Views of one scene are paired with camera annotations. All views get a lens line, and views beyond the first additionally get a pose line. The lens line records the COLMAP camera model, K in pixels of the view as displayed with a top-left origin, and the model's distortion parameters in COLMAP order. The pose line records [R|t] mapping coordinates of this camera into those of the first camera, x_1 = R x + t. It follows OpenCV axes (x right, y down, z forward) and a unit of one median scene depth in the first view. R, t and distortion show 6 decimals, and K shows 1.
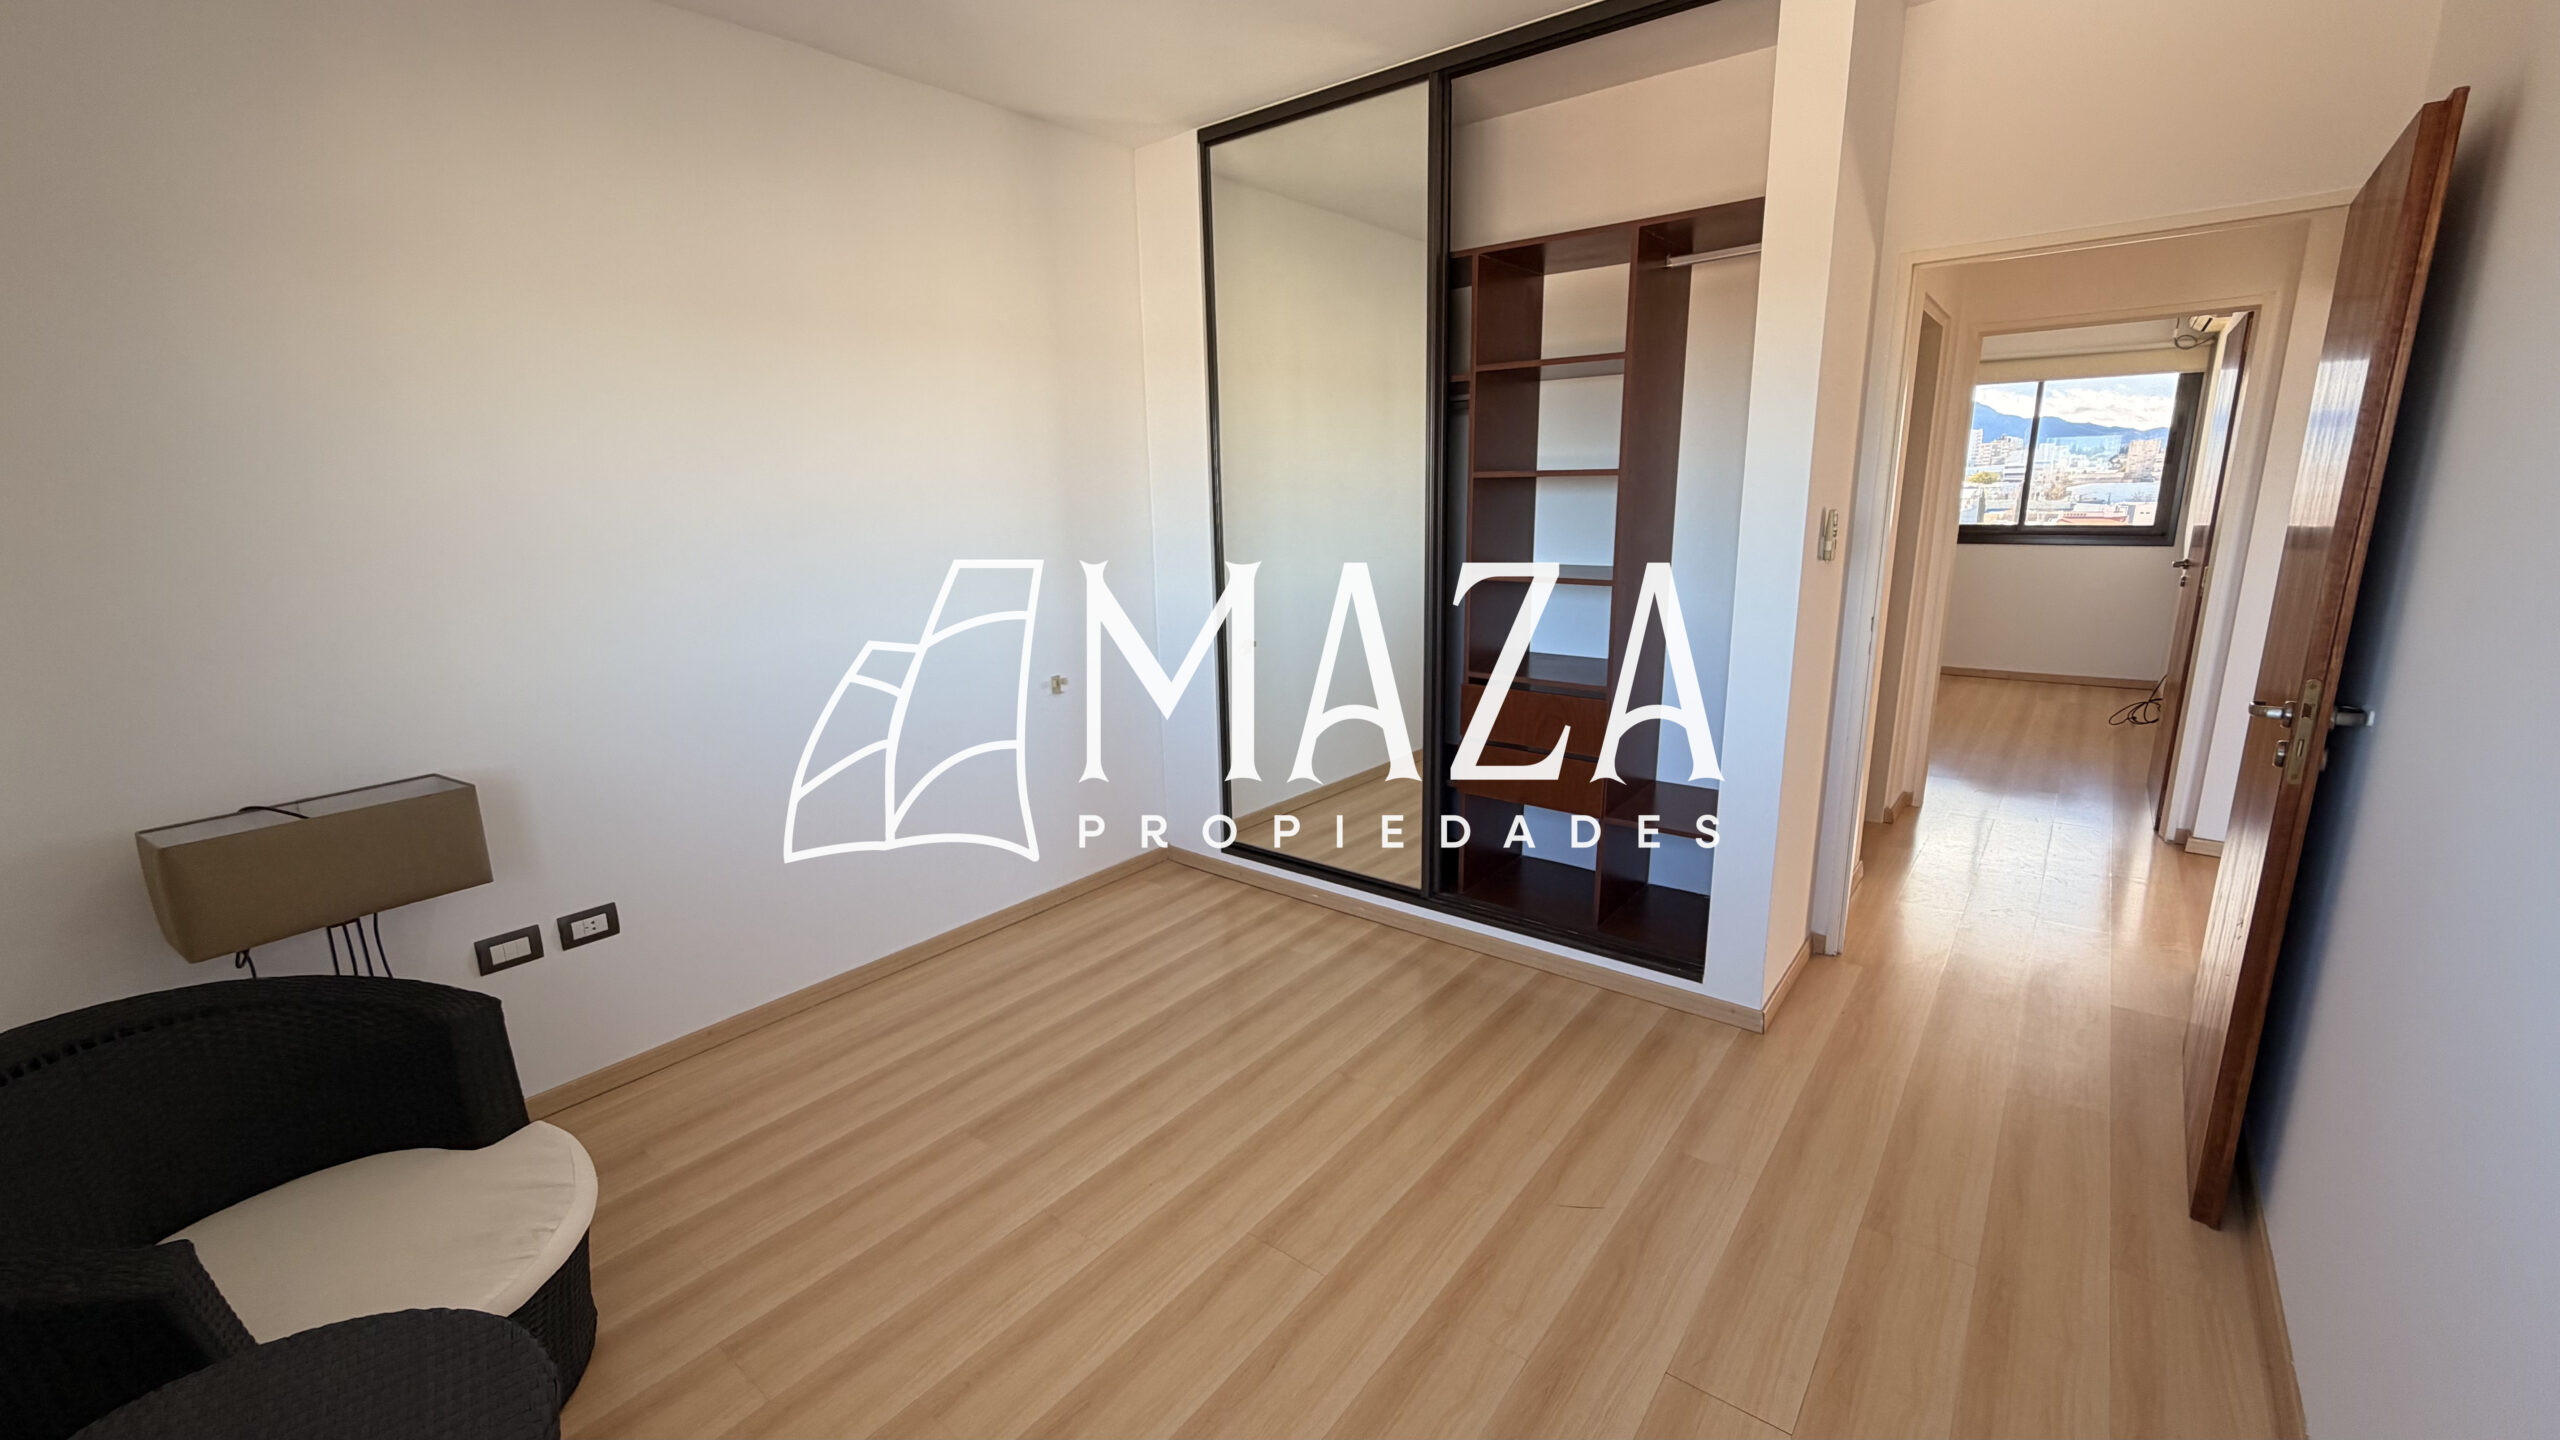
lens RADIAL K [[1018.4, 0, 1268.7], [0, 1018.4, 732.8], [0, 0, 1]] dist [-0.001737, 0.000808]
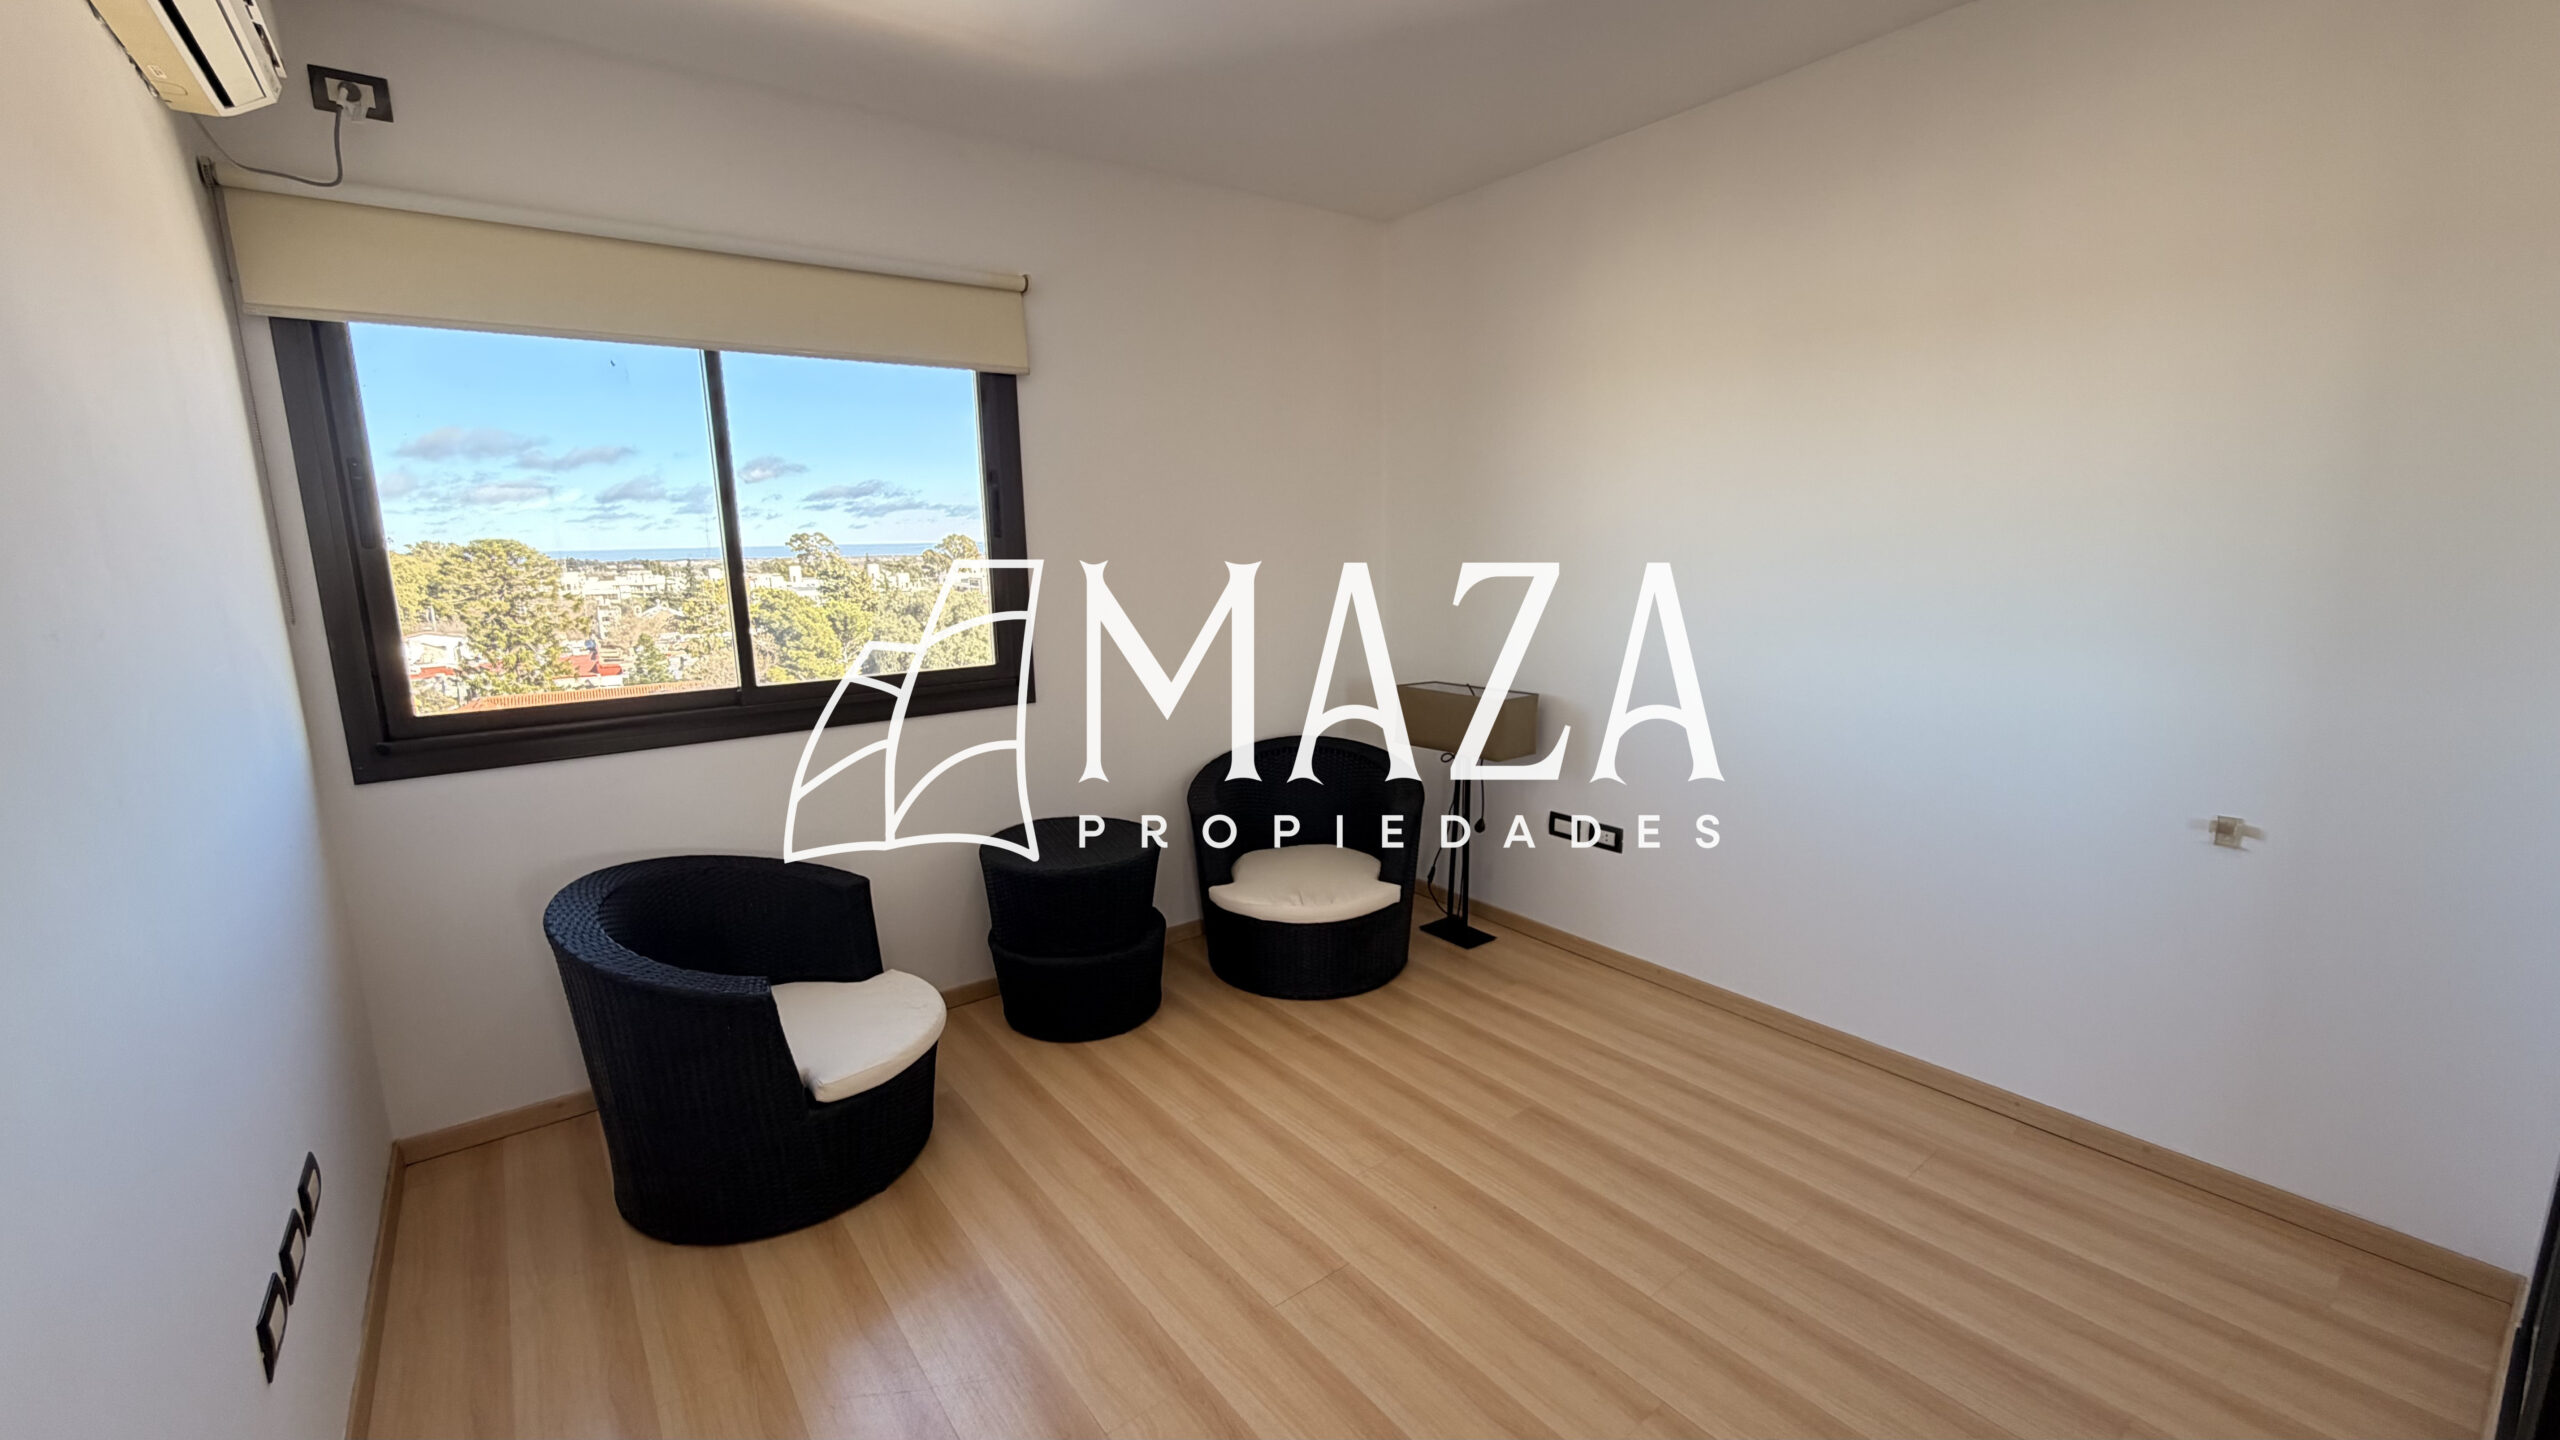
lens RADIAL K [[1018.4, 0, 1274.7], [0, 1018.4, 729.3], [0, 0, 1]] dist [-0.001737, 0.000808]
pose [[-0.240715, 0.210427, -0.947511, 0.673219], [-0.206915, 0.942649, 0.261914, -0.202964], [0.948284, 0.259101, -0.183369, 0.785565]]
